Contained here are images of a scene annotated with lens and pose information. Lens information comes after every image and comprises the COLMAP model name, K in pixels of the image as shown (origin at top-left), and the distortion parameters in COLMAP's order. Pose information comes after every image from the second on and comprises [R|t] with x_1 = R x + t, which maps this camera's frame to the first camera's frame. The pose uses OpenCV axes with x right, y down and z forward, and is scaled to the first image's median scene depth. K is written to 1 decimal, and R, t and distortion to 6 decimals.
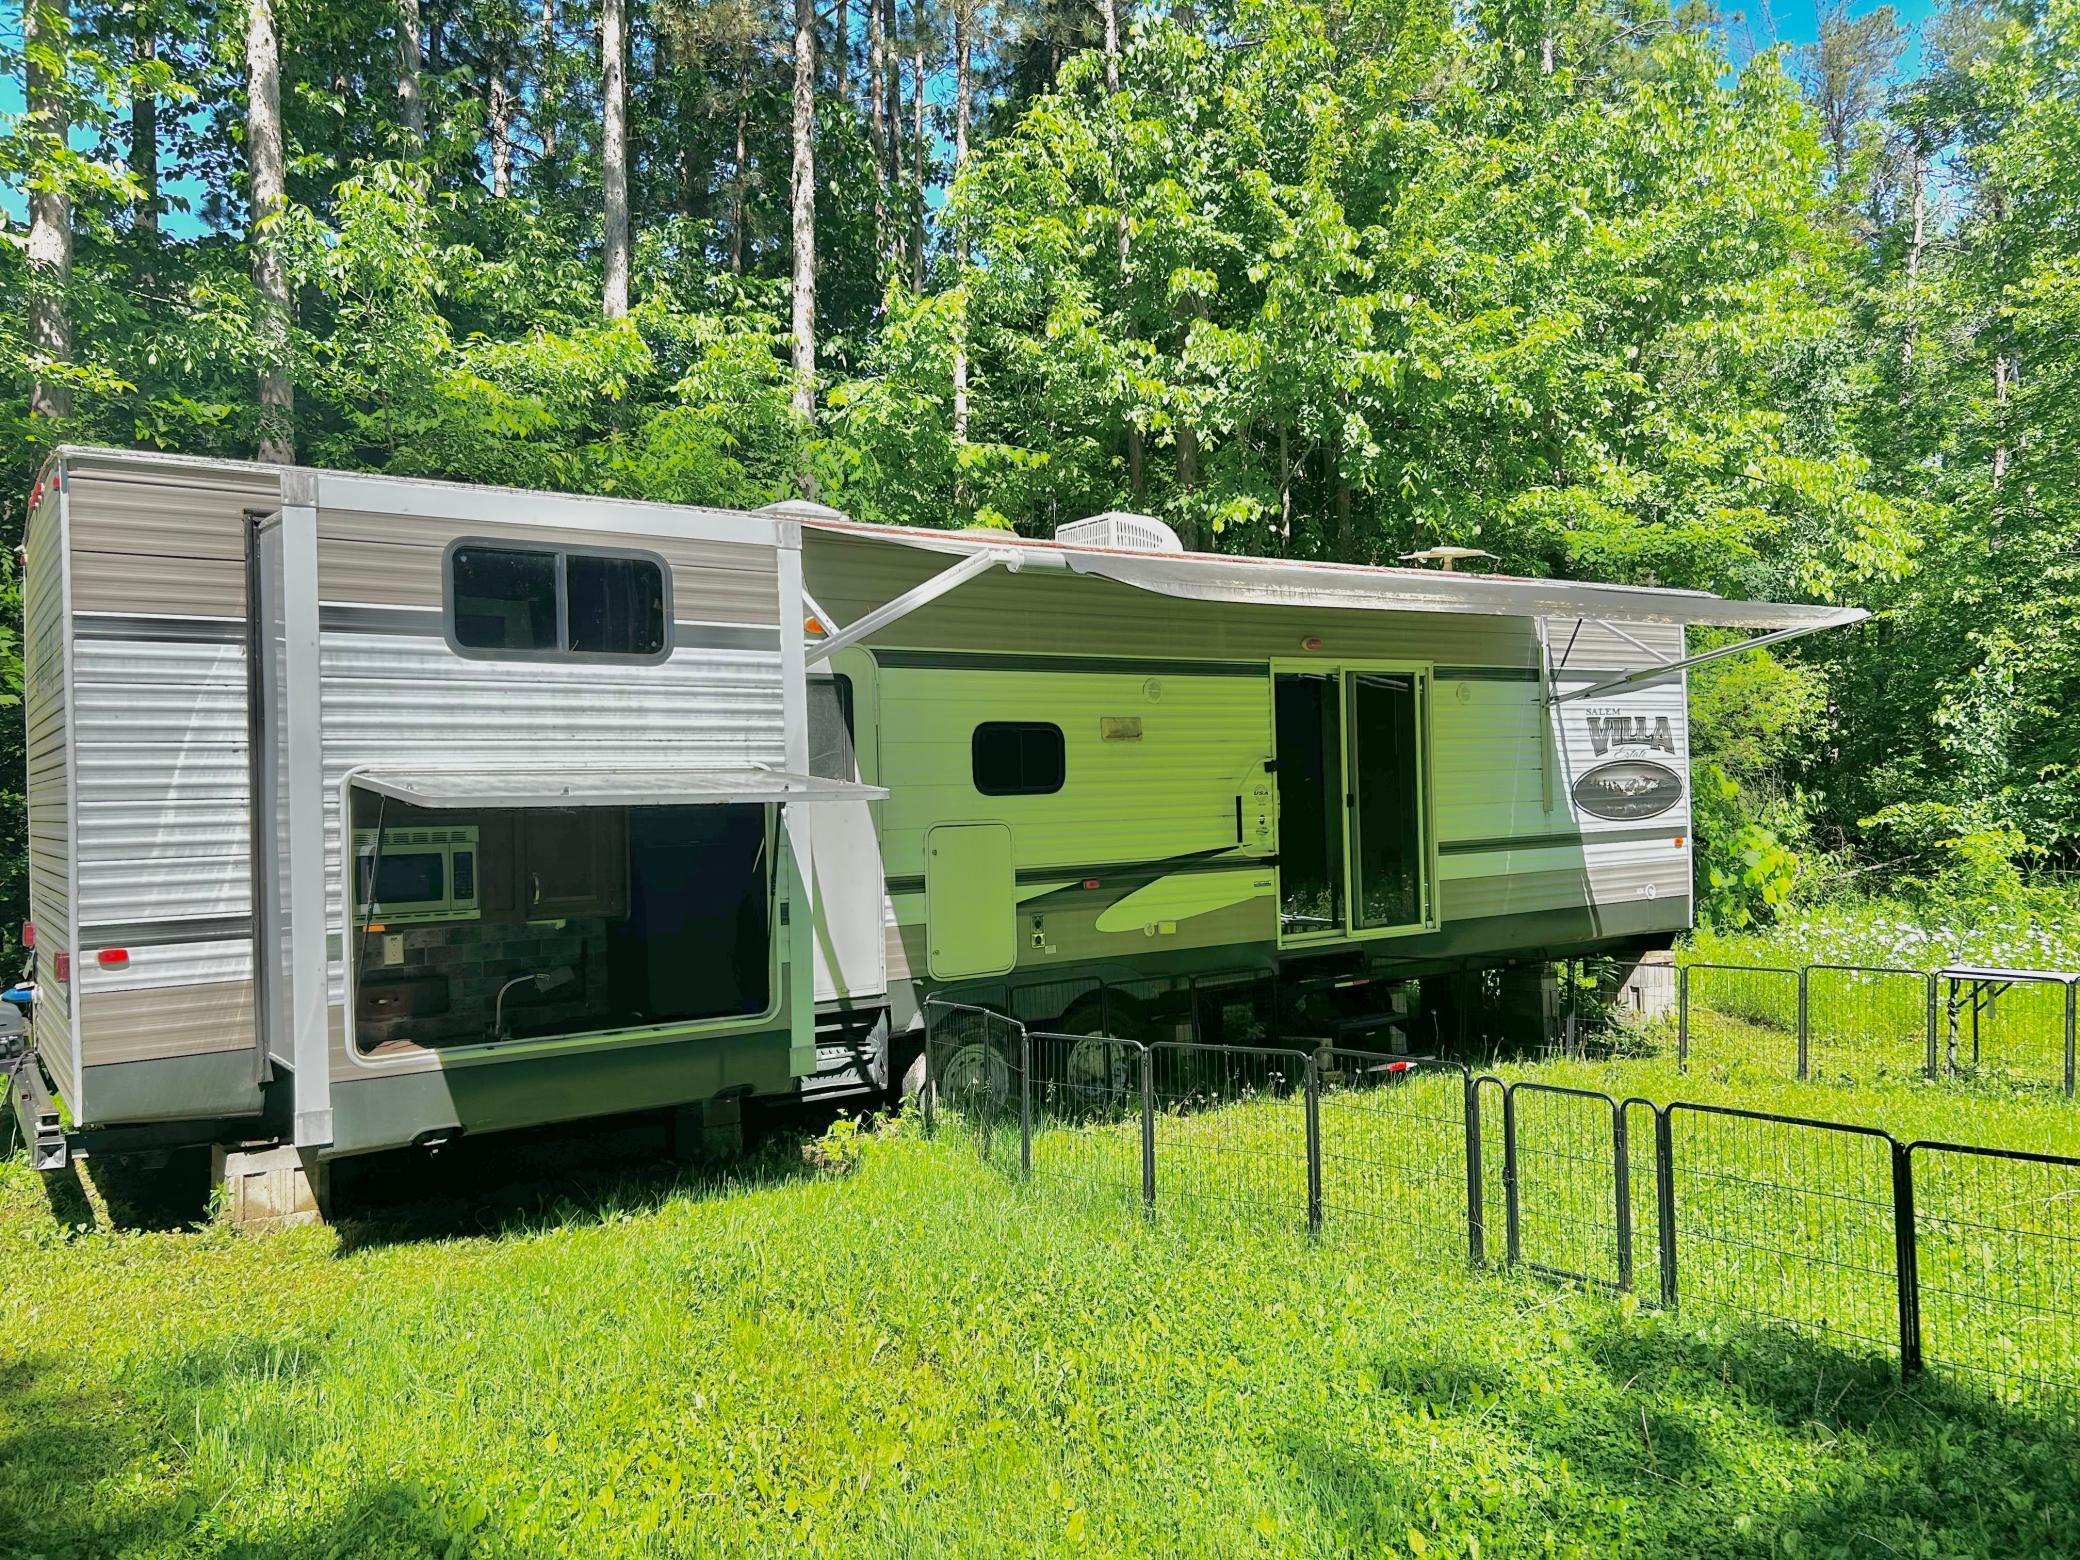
lens RADIAL K [[1615.1, 0, 1044.5], [0, 1615.1, 779.8], [0, 0, 1]] dist [0.005457, -0.003017]
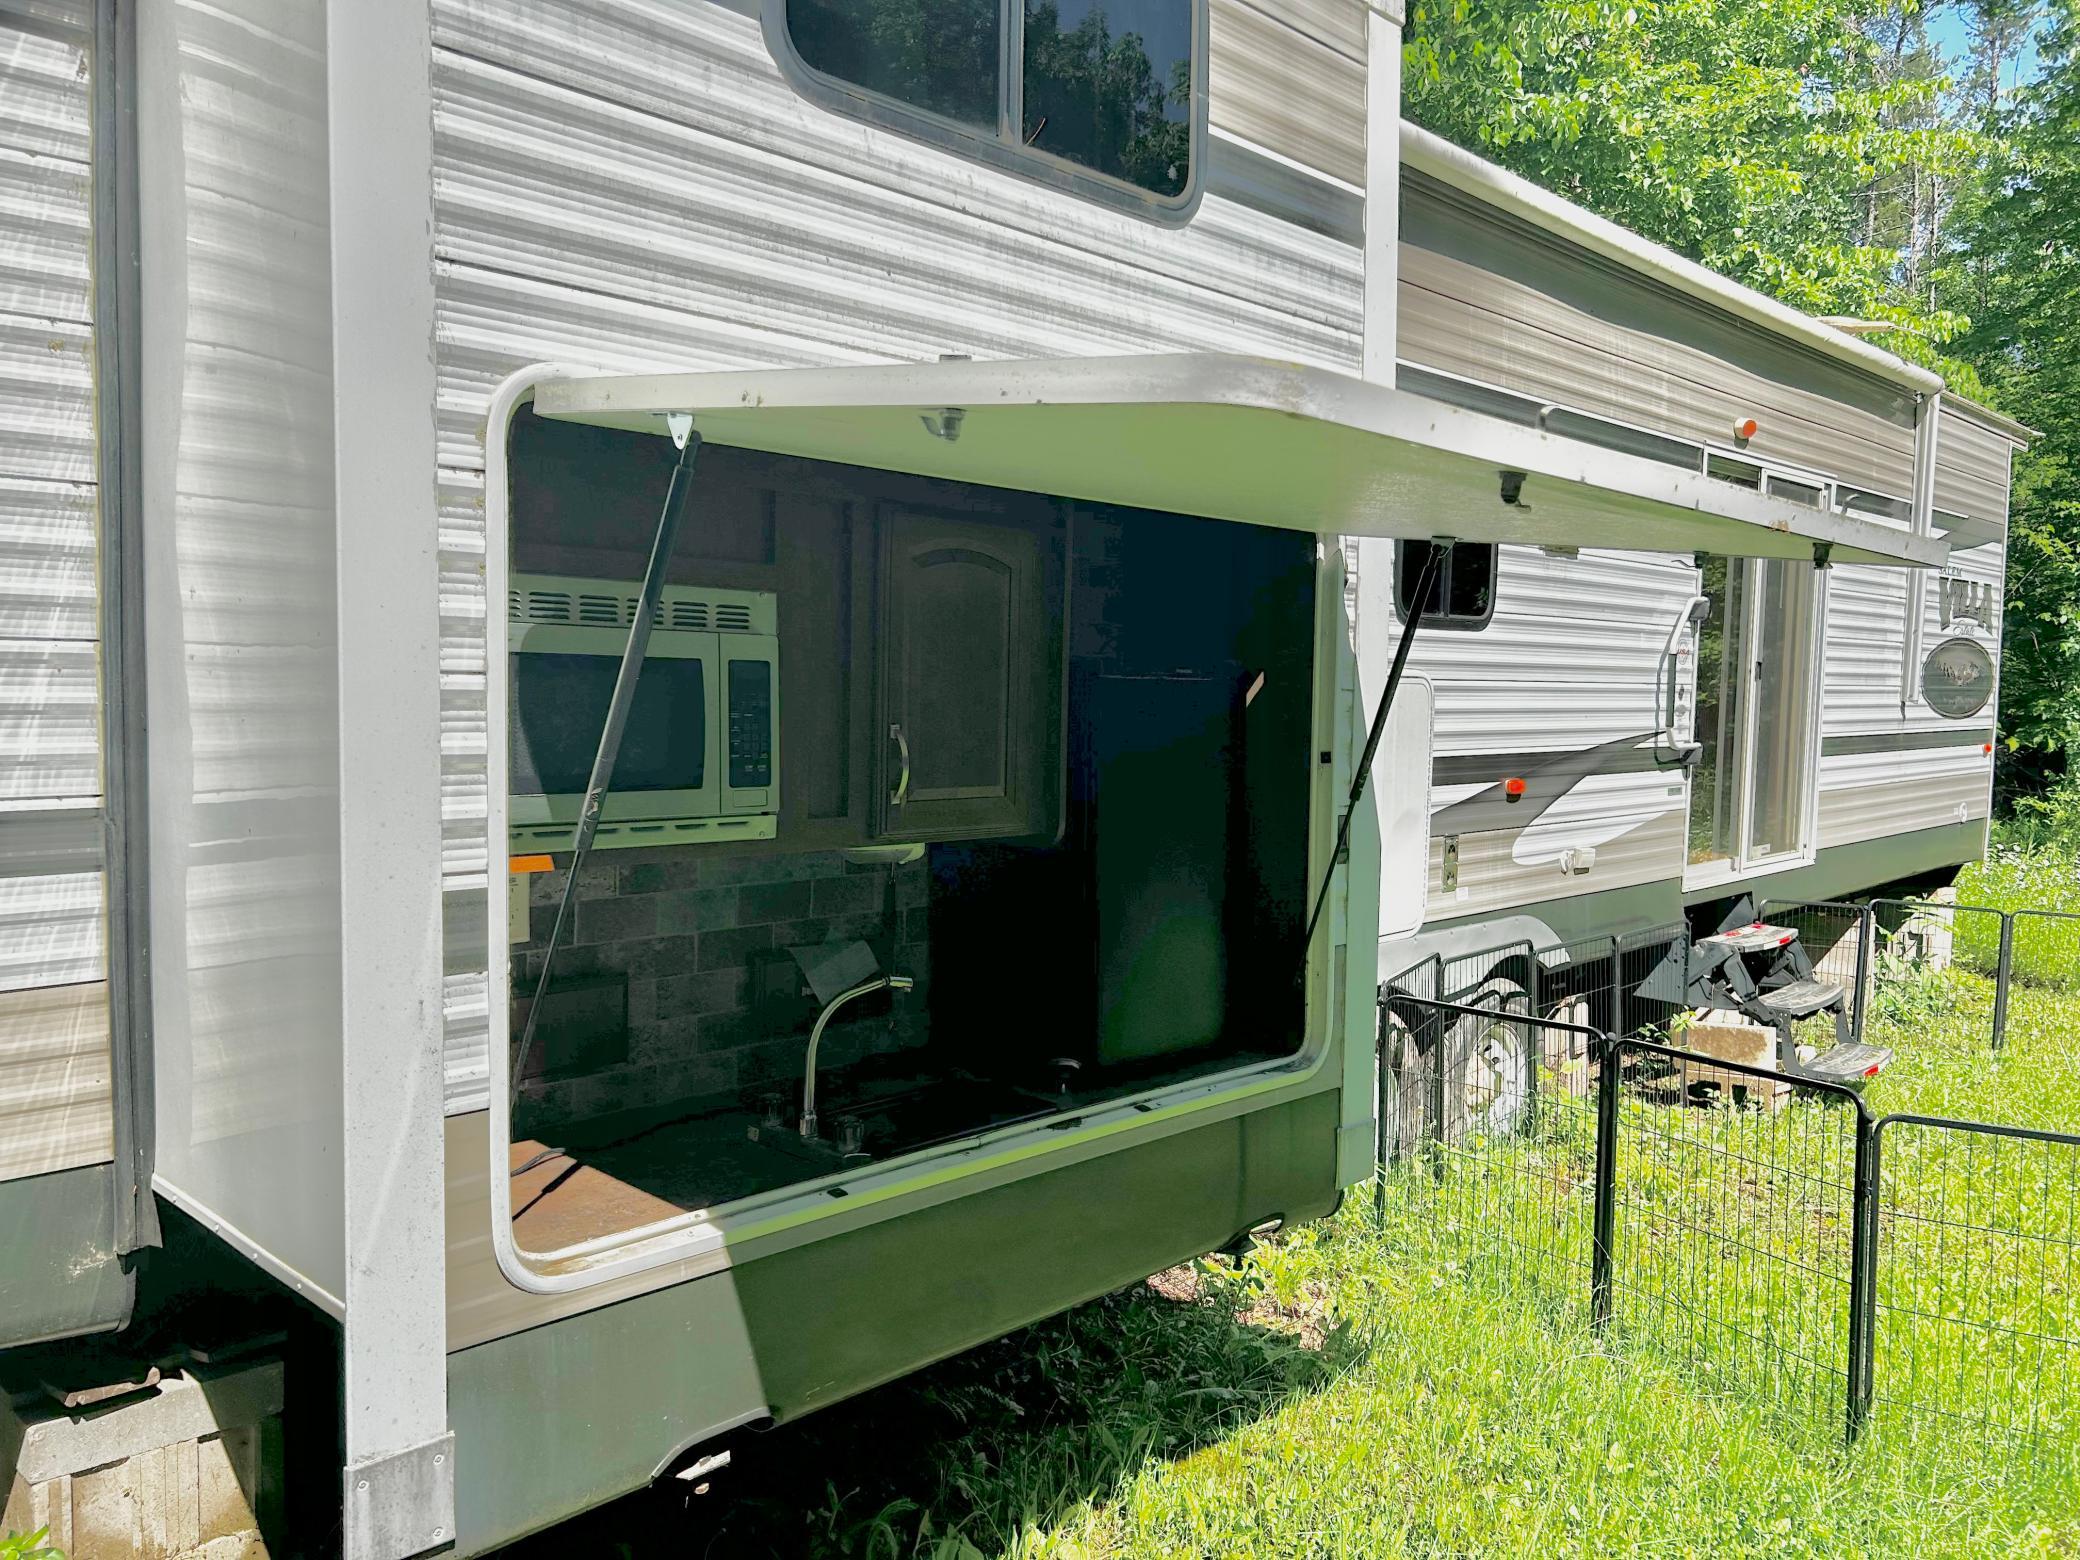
lens RADIAL K [[1615.1, 0, 1040.3], [0, 1615.1, 790.2], [0, 0, 1]] dist [0.005457, -0.003017]
pose [[0.984270, 0.034315, 0.173306, -0.329796], [-0.047830, 0.996080, 0.074415, 0.040594], [-0.170073, -0.081533, 0.982053, 0.577726]]
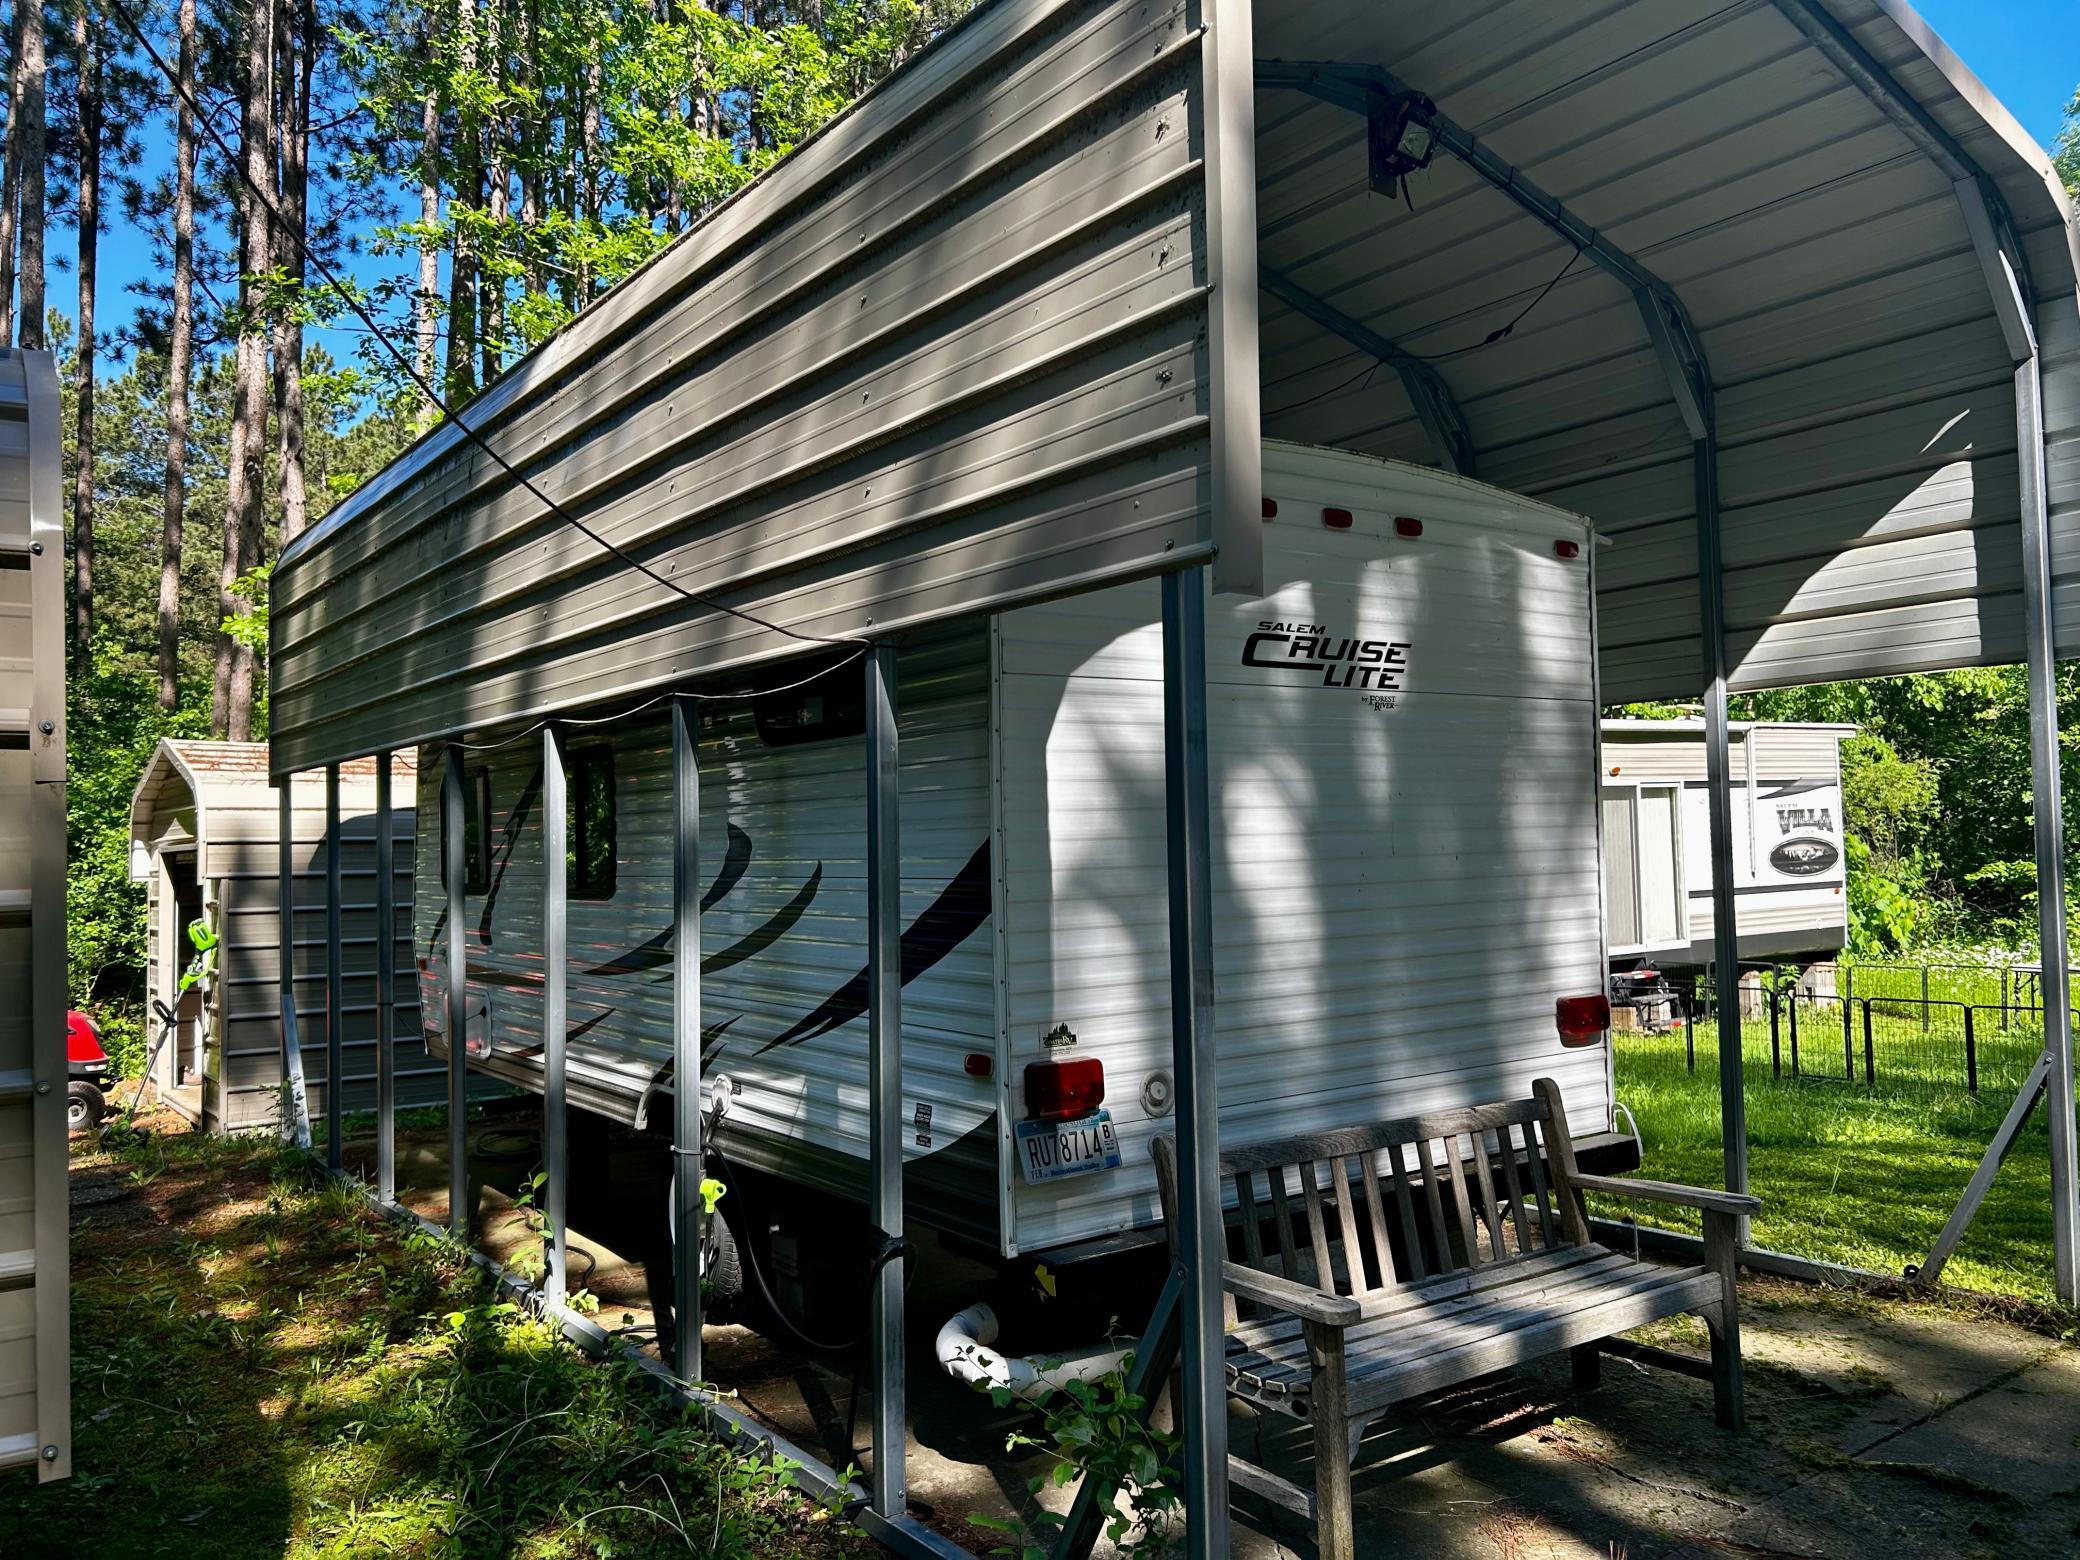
lens RADIAL K [[1615.1, 0, 1035.1], [0, 1615.1, 771.7], [0, 0, 1]] dist [0.005457, -0.003017]
pose [[0.998149, 0.003428, -0.060723, -0.484822], [-0.005382, 0.999472, -0.032042, -0.037953], [0.060581, 0.032309, 0.997640, -1.021807]]
